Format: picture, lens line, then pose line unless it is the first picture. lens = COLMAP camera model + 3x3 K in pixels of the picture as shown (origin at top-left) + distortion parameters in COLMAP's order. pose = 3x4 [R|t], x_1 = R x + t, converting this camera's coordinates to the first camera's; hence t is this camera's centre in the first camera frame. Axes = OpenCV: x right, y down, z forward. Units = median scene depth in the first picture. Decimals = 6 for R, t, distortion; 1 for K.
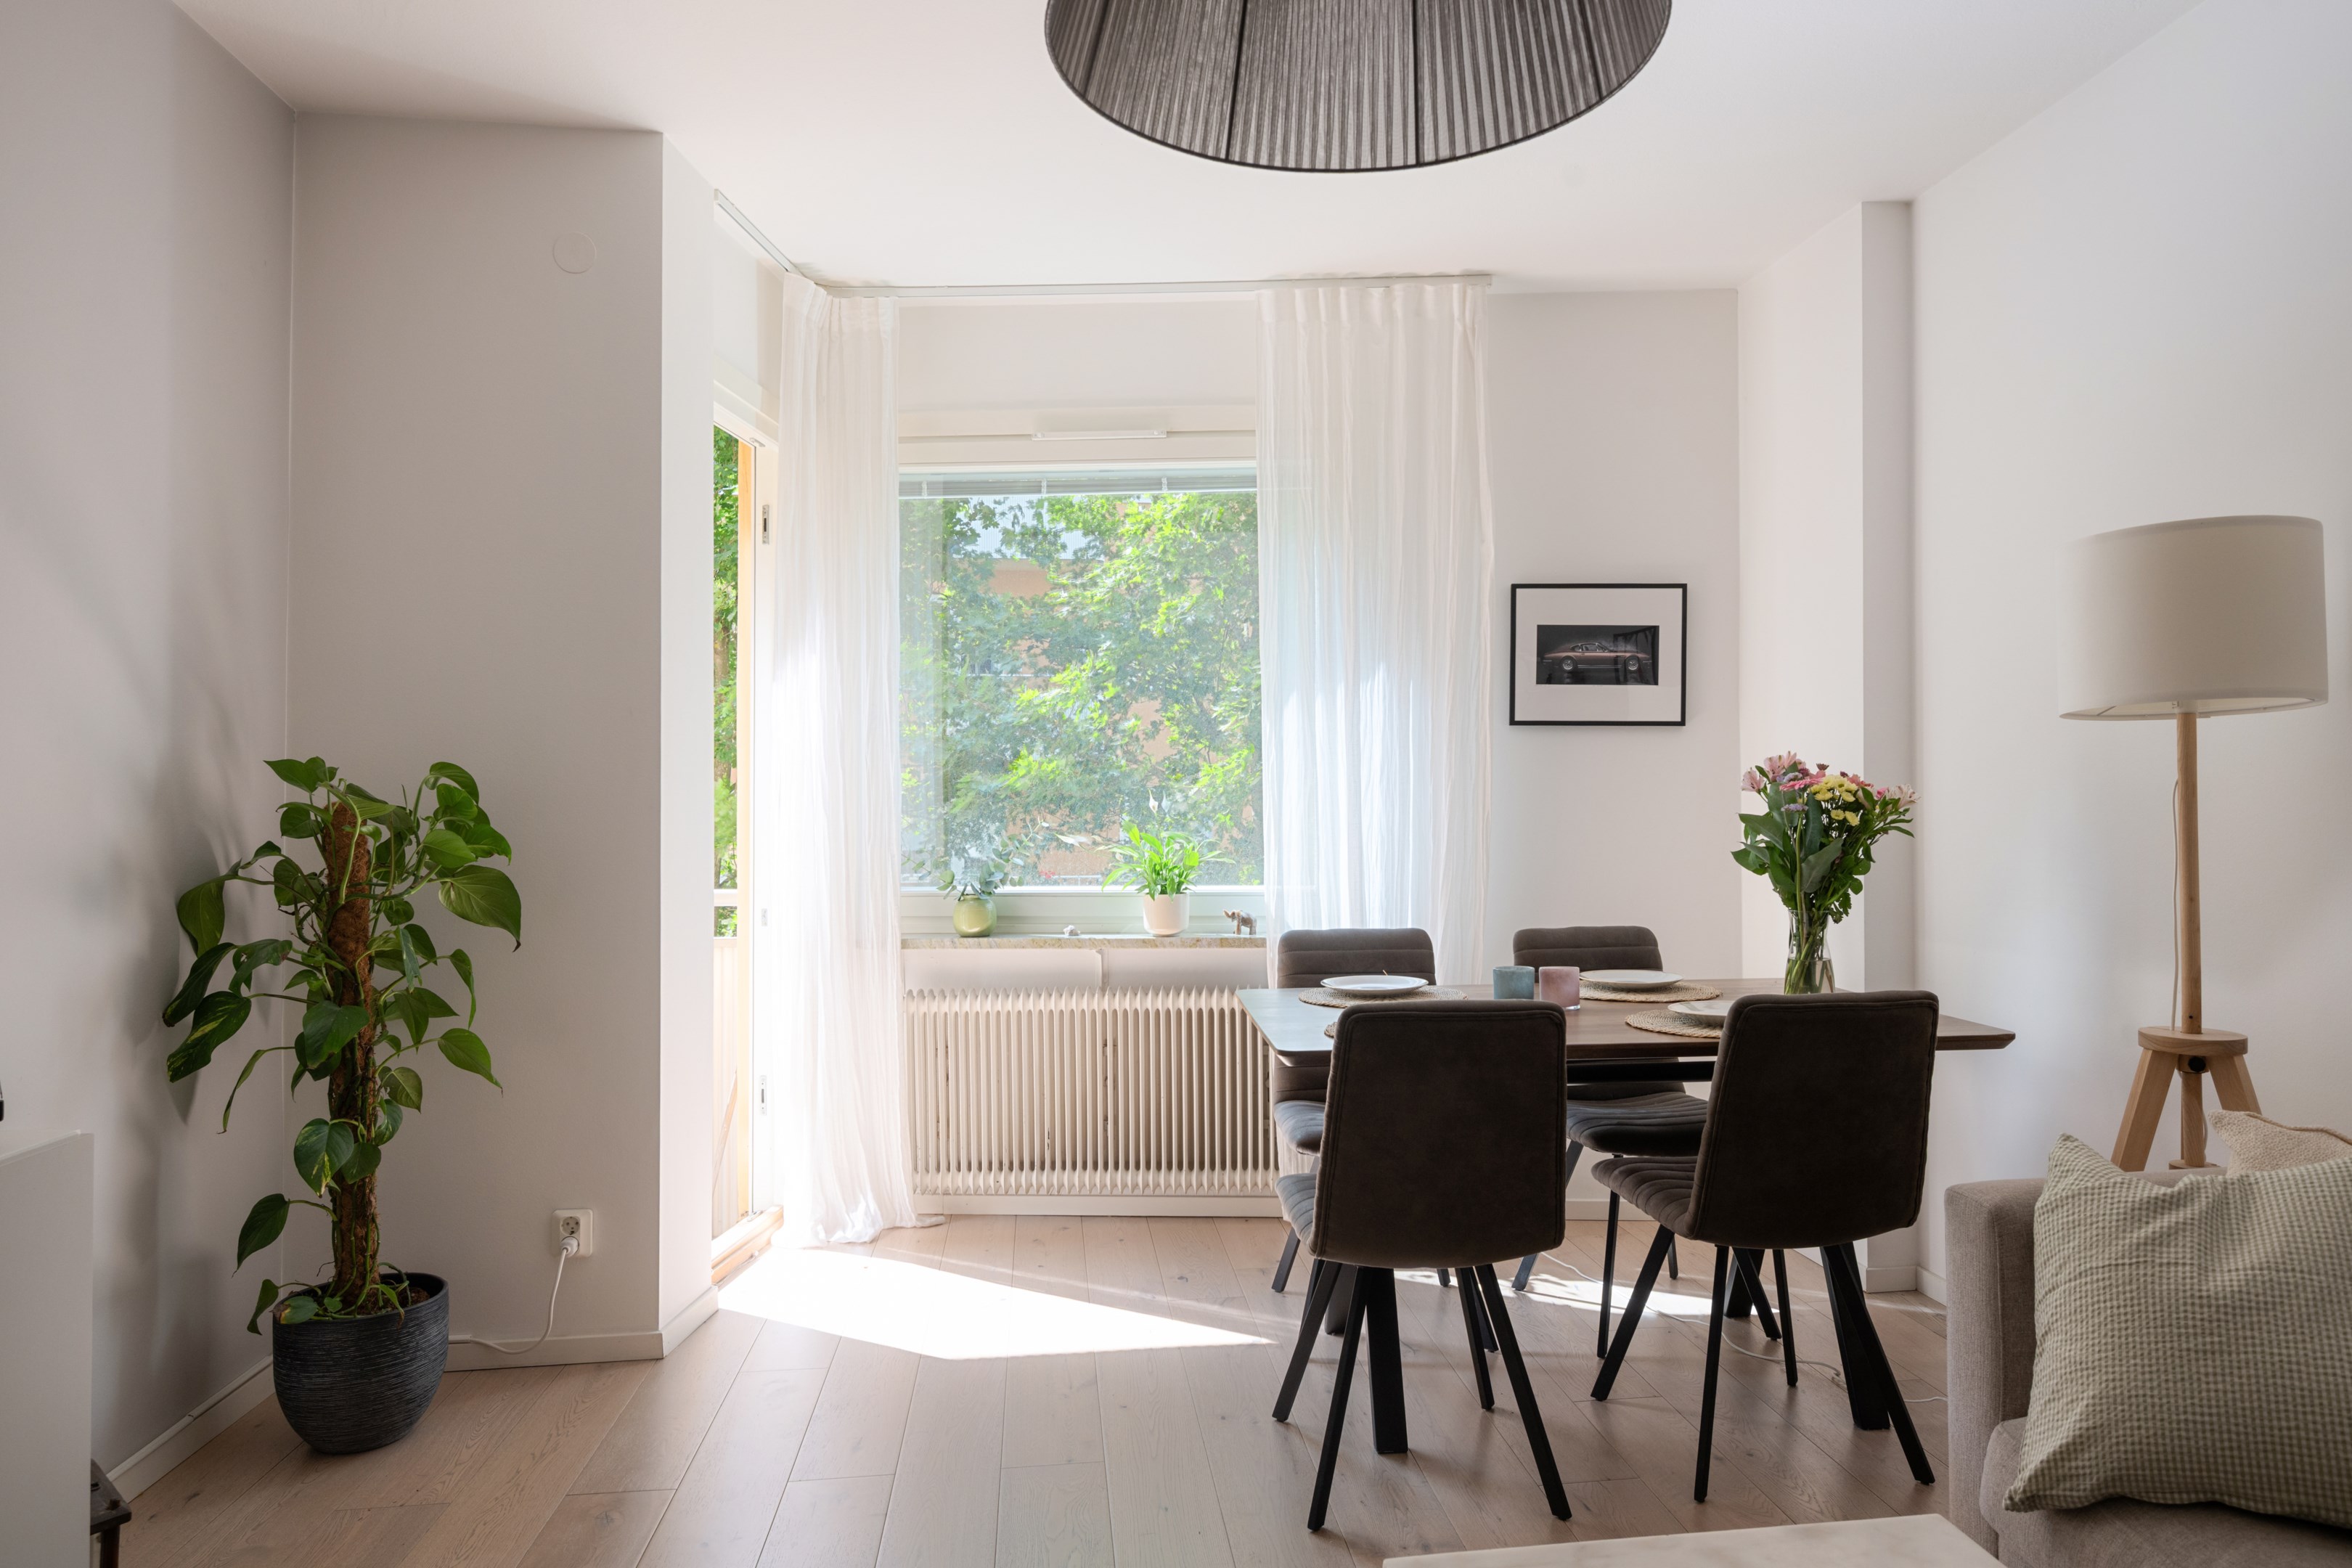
lens RADIAL K [[1698.5, 0, 1176.4], [0, 1698.5, 801.2], [0, 0, 1]] dist [0.005419, -0.000872]
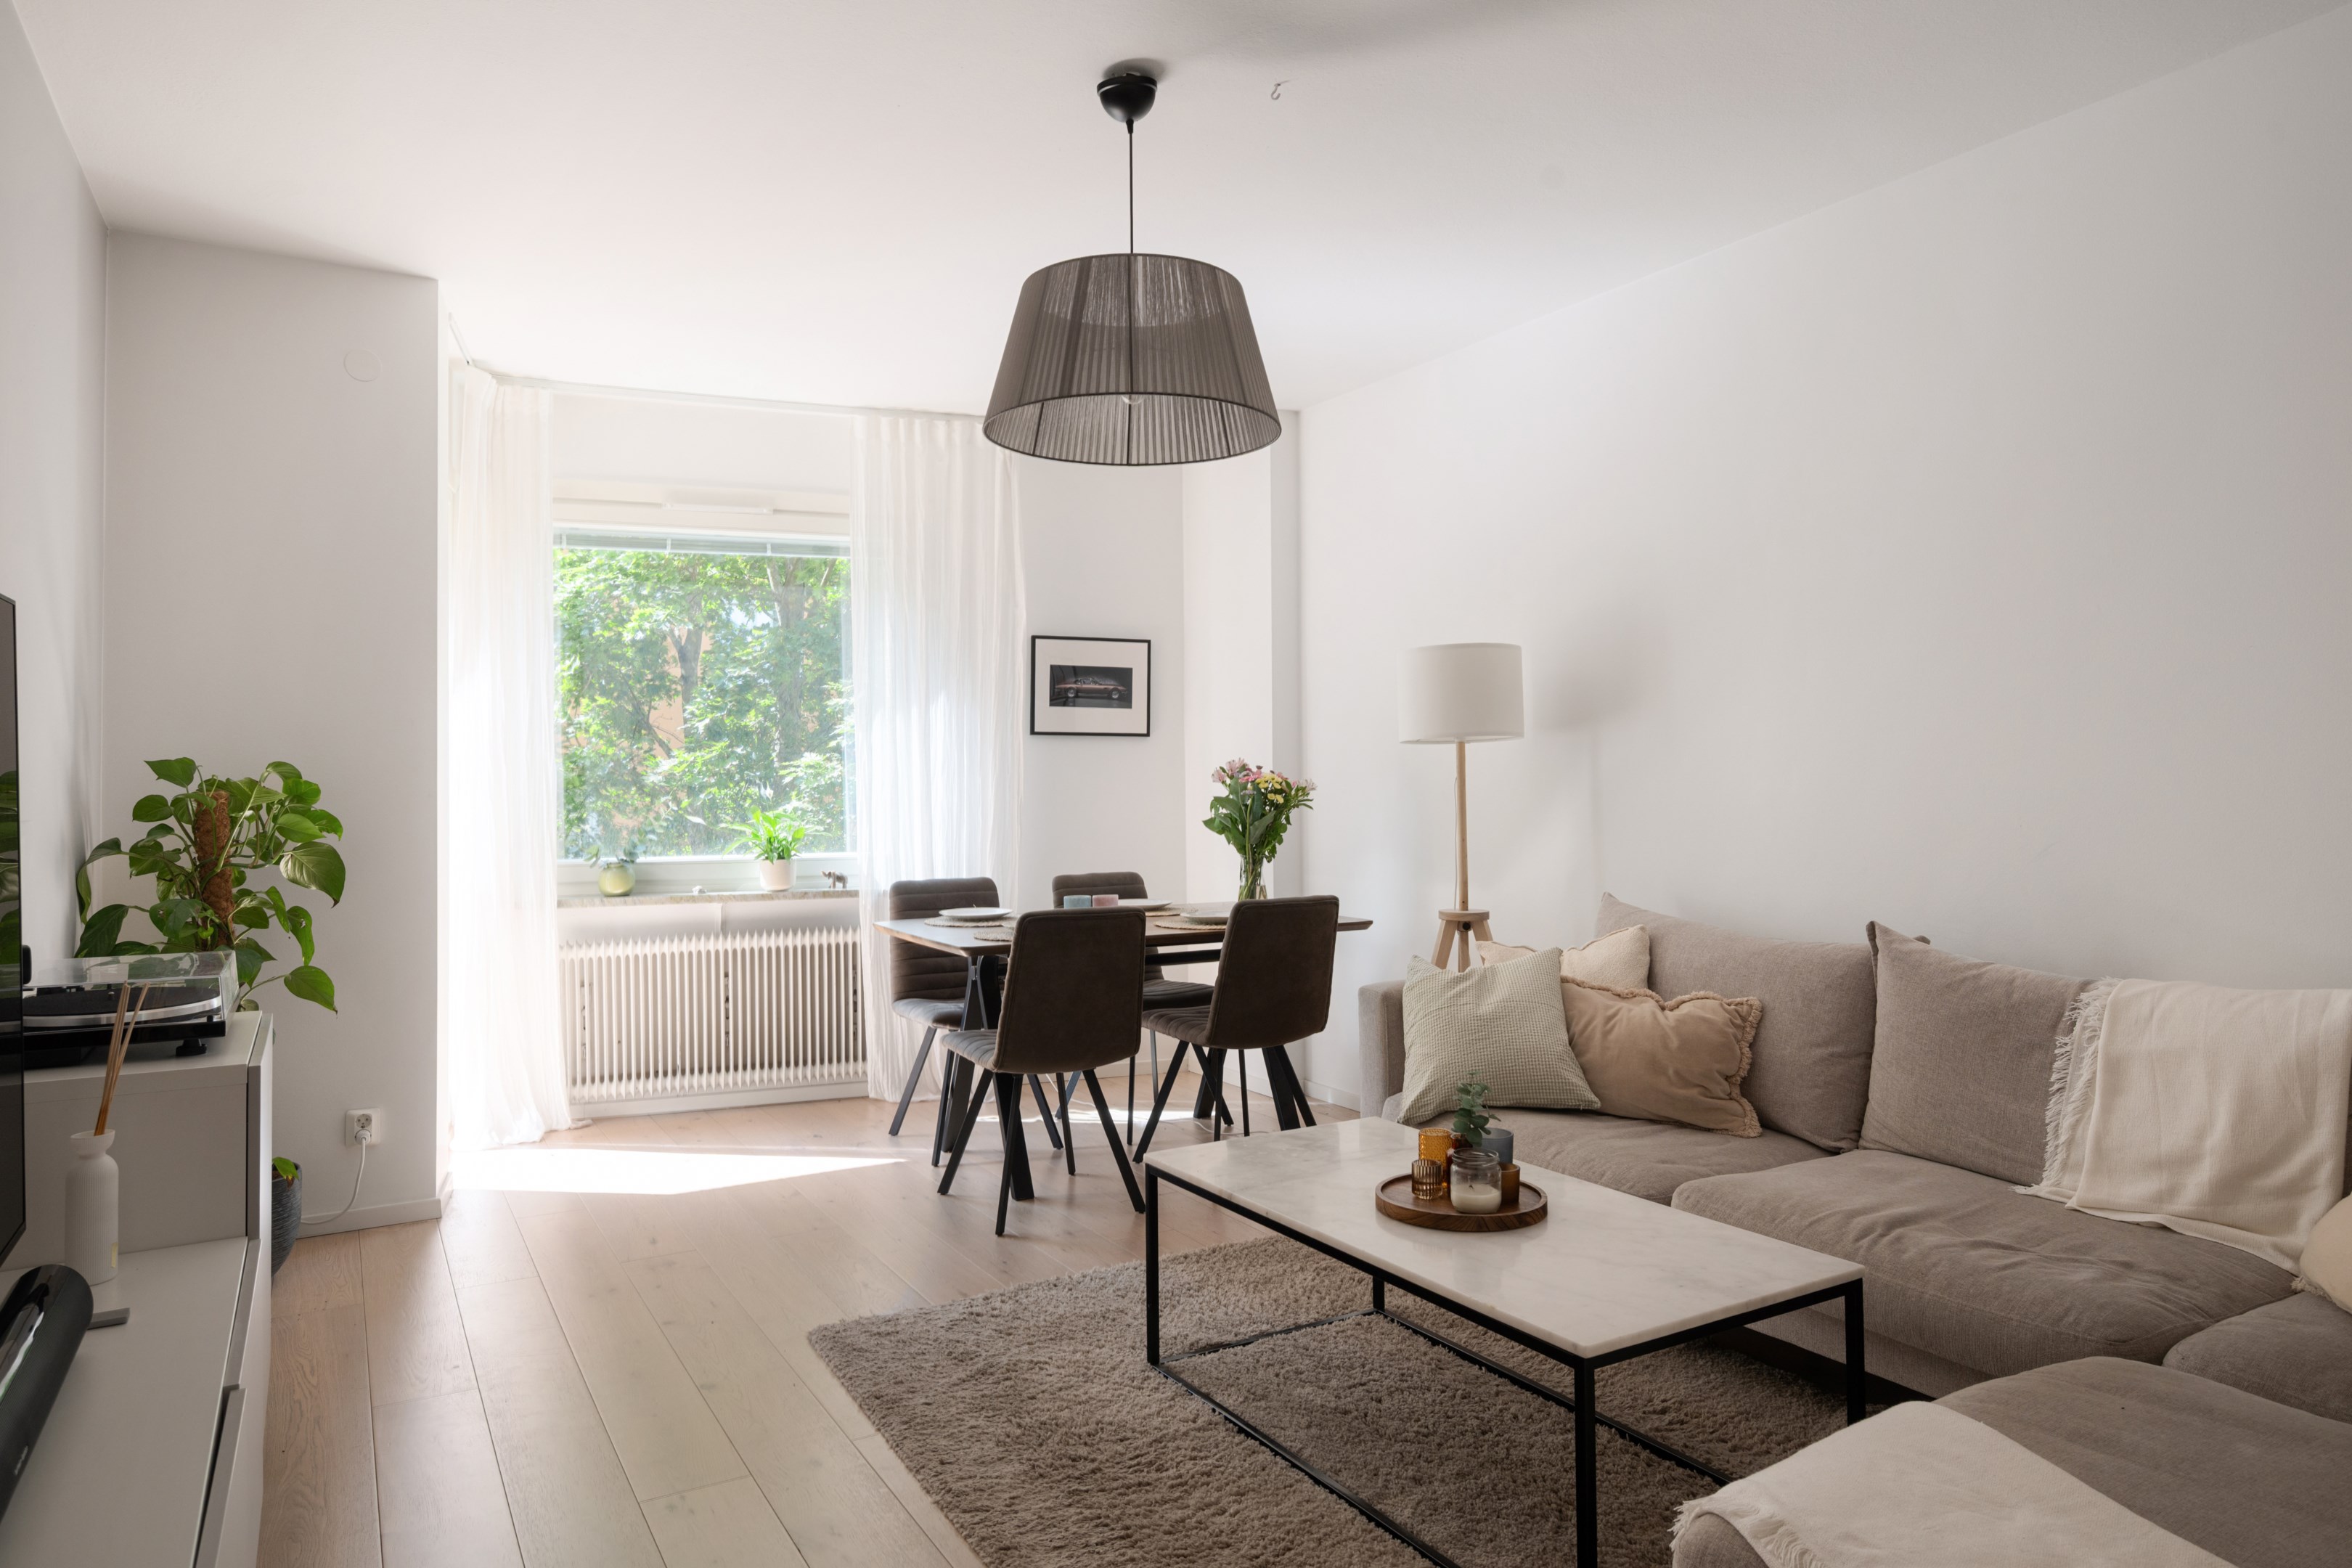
lens RADIAL K [[1430.0, 0, 1175.6], [0, 1430.0, 778.7], [0, 0, 1]] dist [-0.001694, -0.000559]
pose [[0.936301, -0.001520, 0.351196, -0.143022], [0.003653, 0.999979, -0.005410, -0.001648], [-0.351180, 0.006348, 0.936286, -0.206467]]
